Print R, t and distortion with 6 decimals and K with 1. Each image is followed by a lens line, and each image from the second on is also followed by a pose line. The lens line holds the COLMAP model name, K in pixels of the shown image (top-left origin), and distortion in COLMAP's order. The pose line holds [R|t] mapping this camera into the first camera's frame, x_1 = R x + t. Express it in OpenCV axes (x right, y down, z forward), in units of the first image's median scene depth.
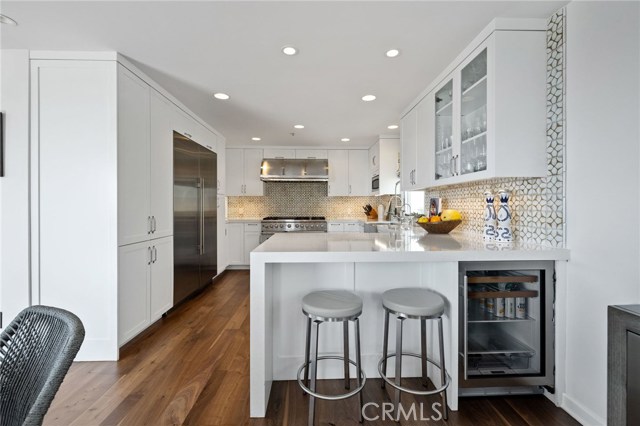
lens RADIAL K [[270.0, 0, 320.8], [0, 270.0, 205.8], [0, 0, 1]] dist [0.000351, 0.000063]
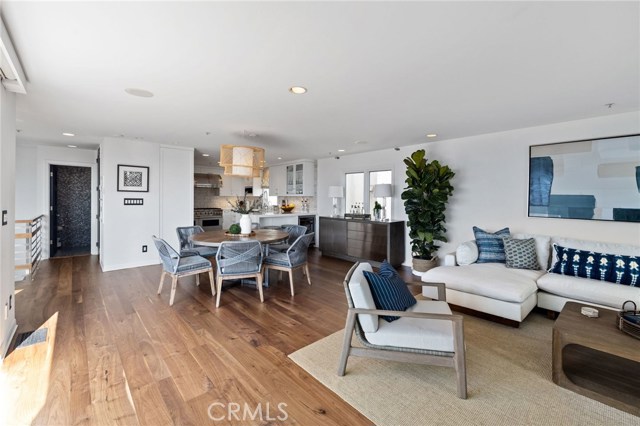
lens RADIAL K [[271.3, 0, 320.7], [0, 271.3, 199.3], [0, 0, 1]] dist [-0.000220, -0.000053]
pose [[0.763324, 0.003037, 0.646009, -0.736749], [-0.005916, 0.999980, 0.002290, -0.026873], [-0.645989, -0.005570, 0.763327, -0.930099]]
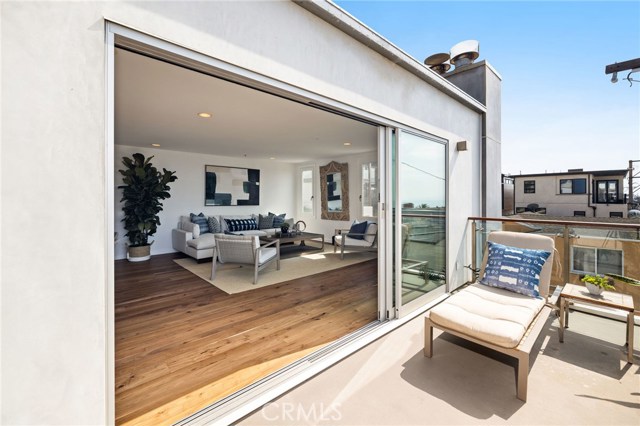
lens RADIAL K [[271.3, 0, 320.7], [0, 271.3, 199.3], [0, 0, 1]] dist [-0.000220, -0.000053]
pose [[-0.656031, -0.001848, 0.754732, -1.234299], [-0.000070, 0.999997, 0.002388, -0.012247], [-0.754734, 0.001513, -0.656029, -0.176675]]
